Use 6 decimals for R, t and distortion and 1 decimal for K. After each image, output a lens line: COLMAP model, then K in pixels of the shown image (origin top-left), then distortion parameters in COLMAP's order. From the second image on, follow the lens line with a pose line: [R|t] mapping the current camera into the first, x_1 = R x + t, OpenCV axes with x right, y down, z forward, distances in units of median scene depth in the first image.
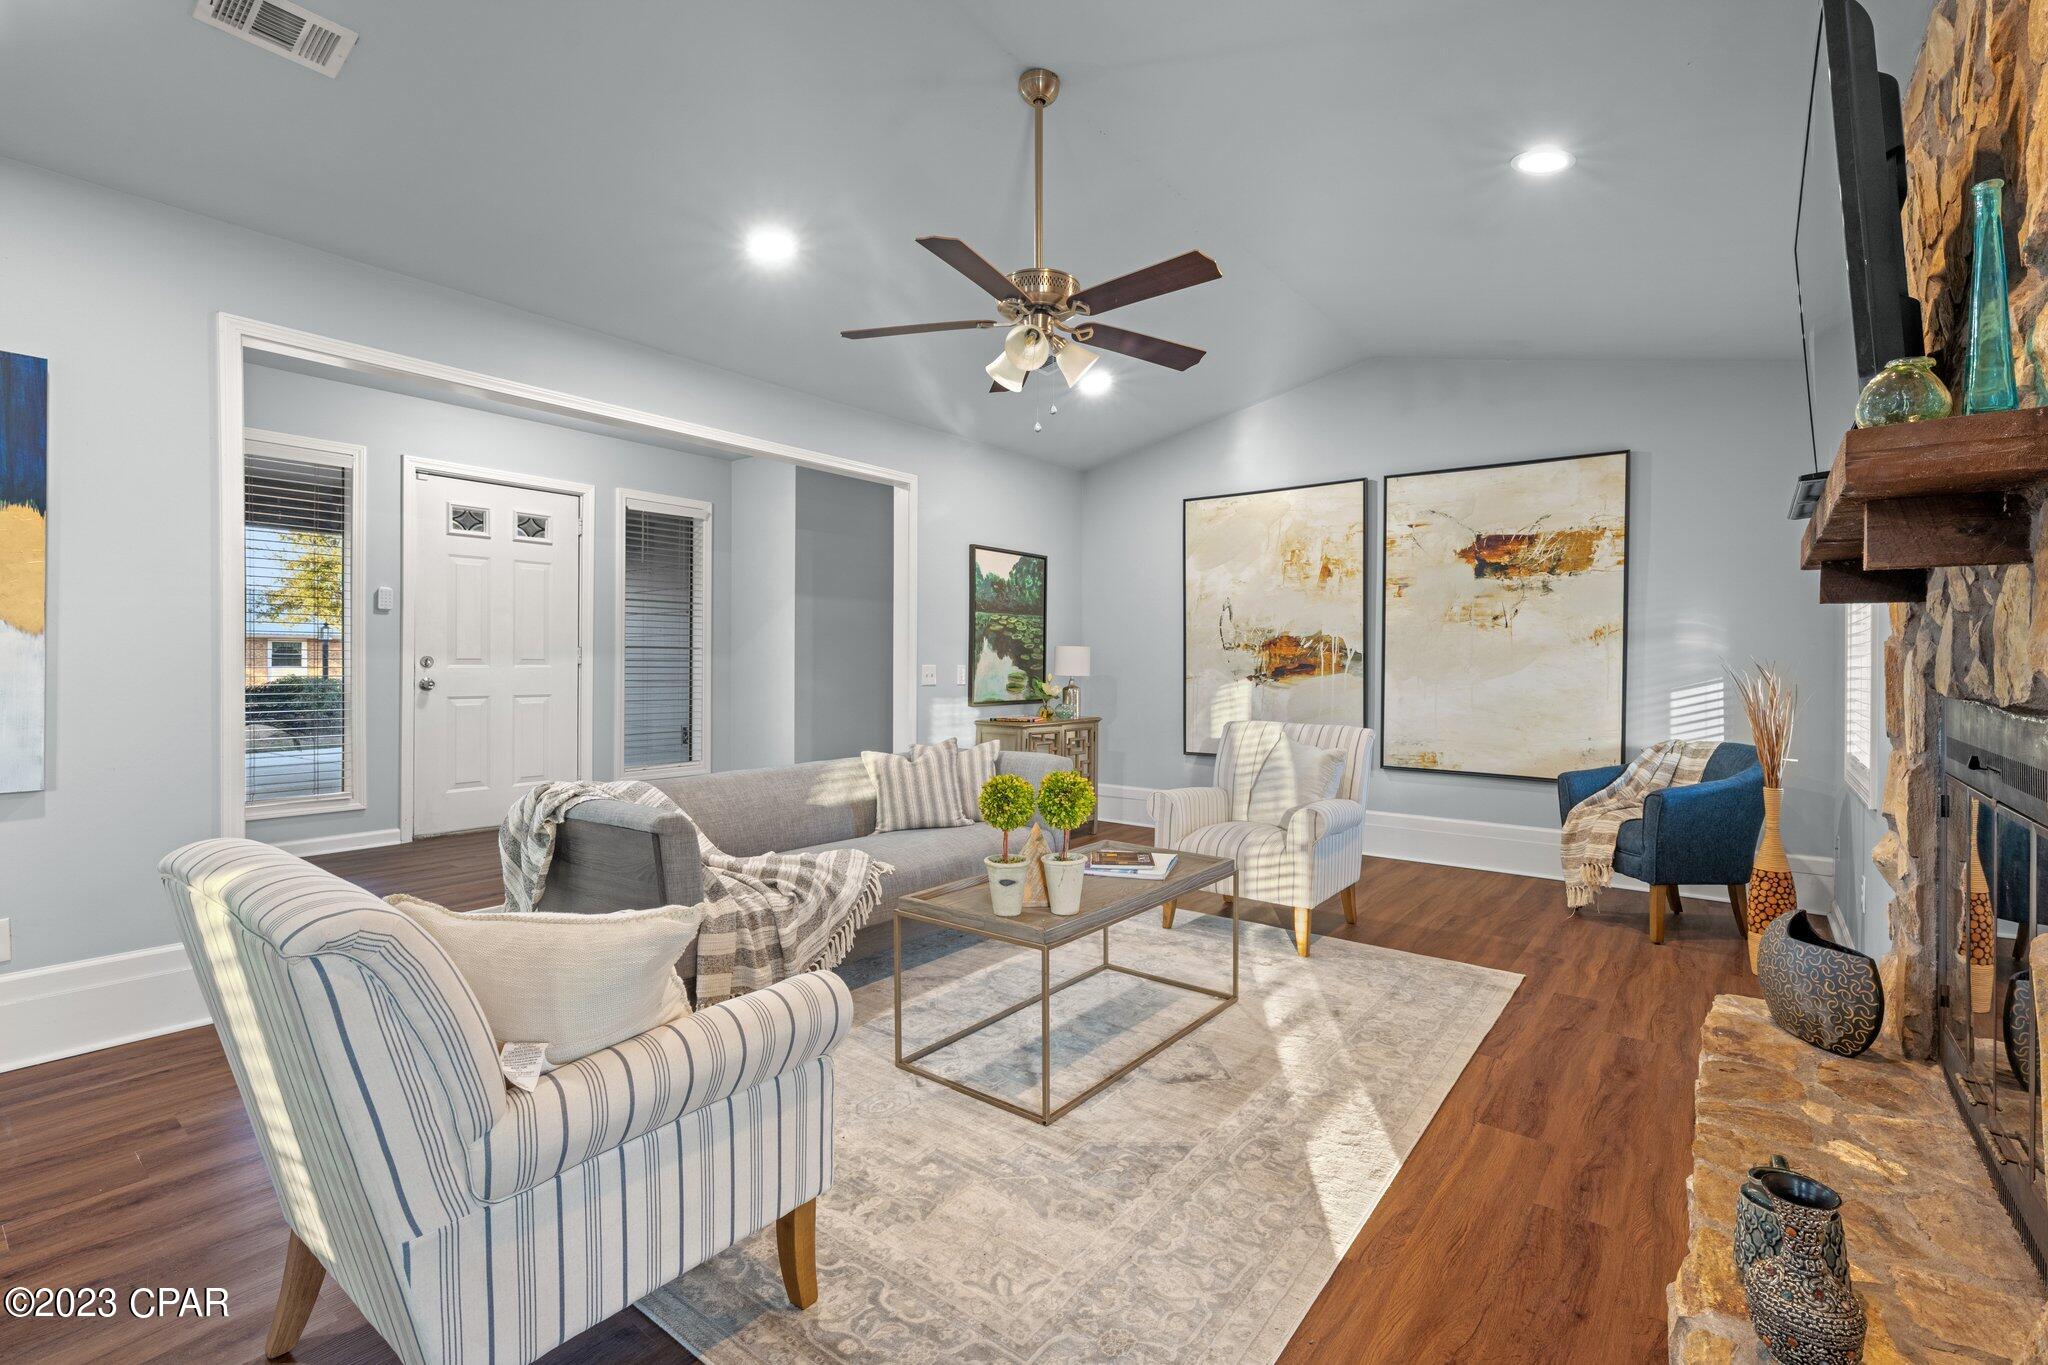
lens RADIAL K [[905.4, 0, 1021.8], [0, 905.4, 669.3], [0, 0, 1]] dist [-0.011159, 0.000367]
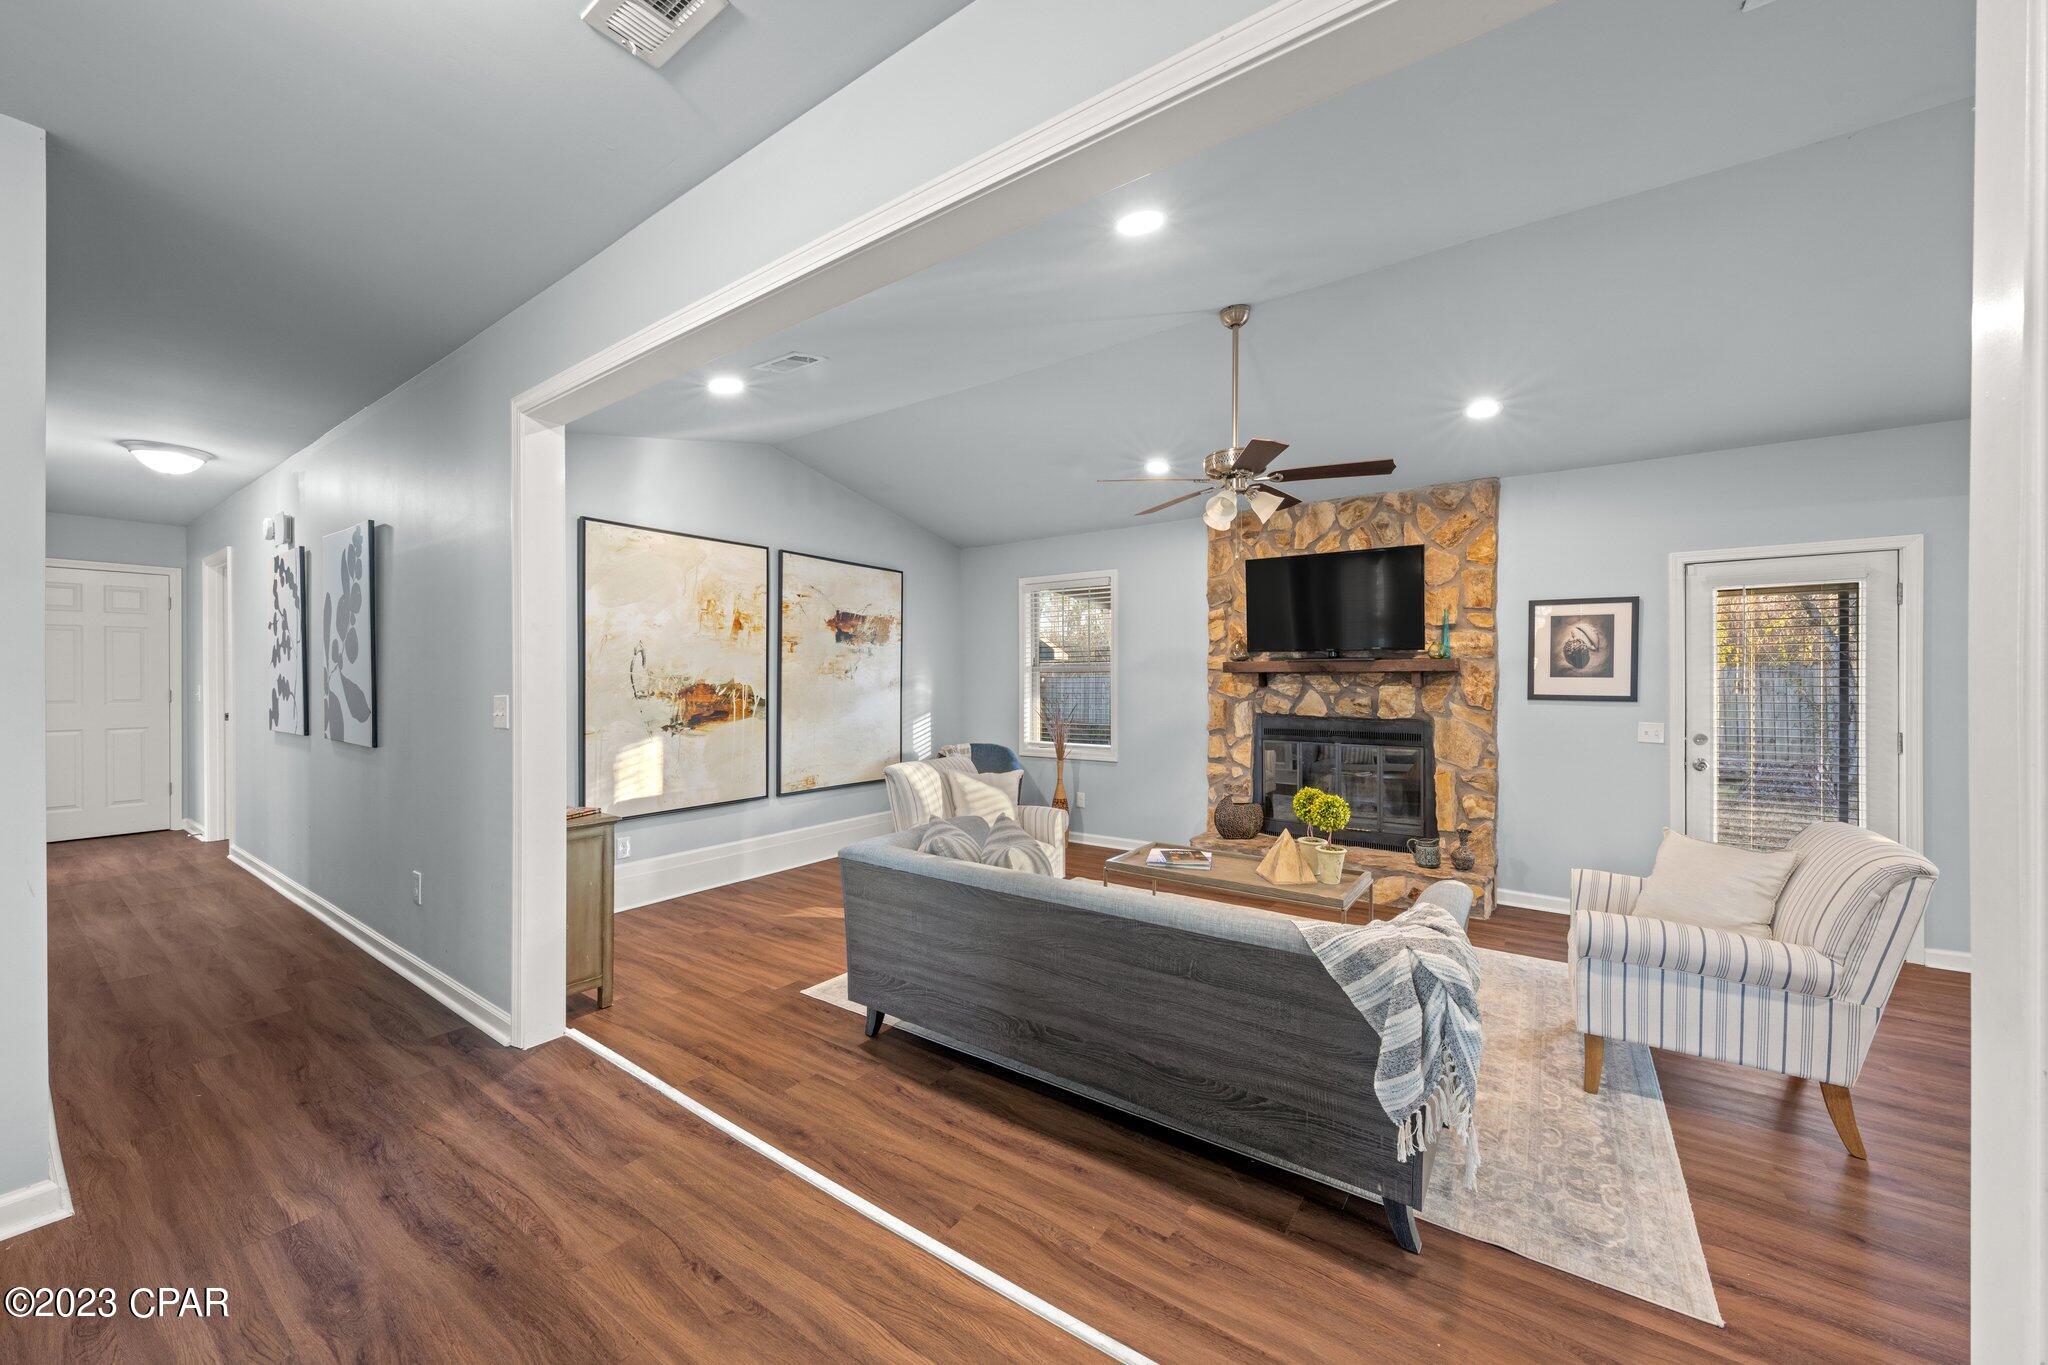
lens RADIAL K [[760.9, 0, 1016.5], [0, 760.9, 679.7], [0, 0, 1]] dist [-0.003020, -0.000083]
pose [[-0.051297, -0.006121, 0.998665, -0.663806], [0.008355, 0.999944, 0.006558, -0.051163], [-0.998649, 0.008680, -0.051243, 0.807796]]
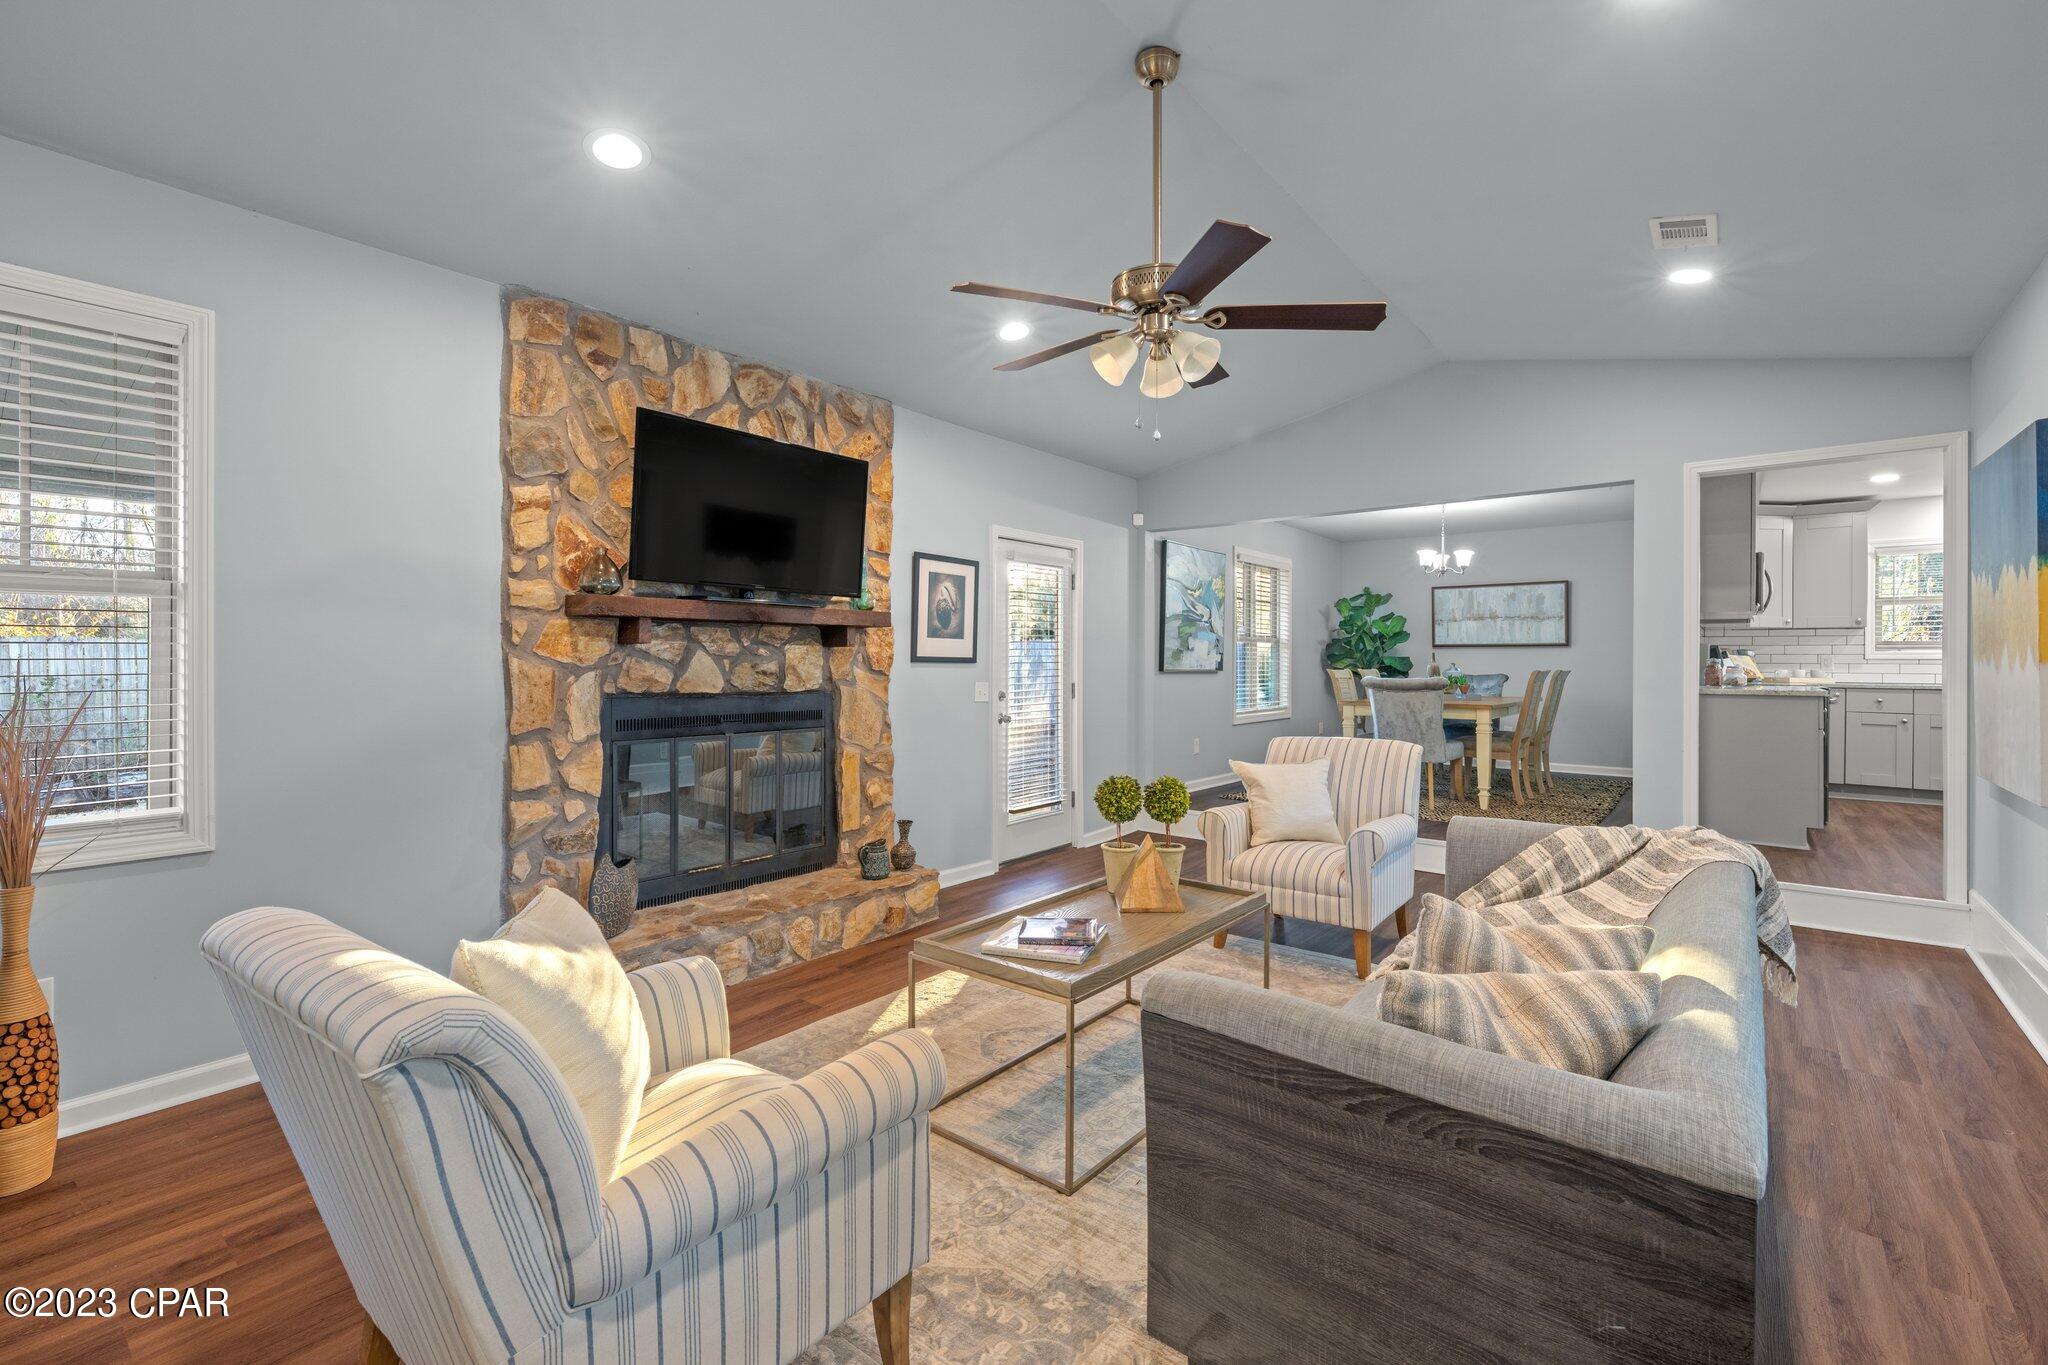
lens RADIAL K [[883.7, 0, 1032.0], [0, 883.7, 667.4], [0, 0, 1]] dist [-0.004414, -0.004245]
pose [[-0.999974, -0.006899, -0.001998, 0.082773], [-0.006927, 0.999869, 0.014617, -0.025496], [0.001897, 0.014630, -0.999891, 1.094354]]
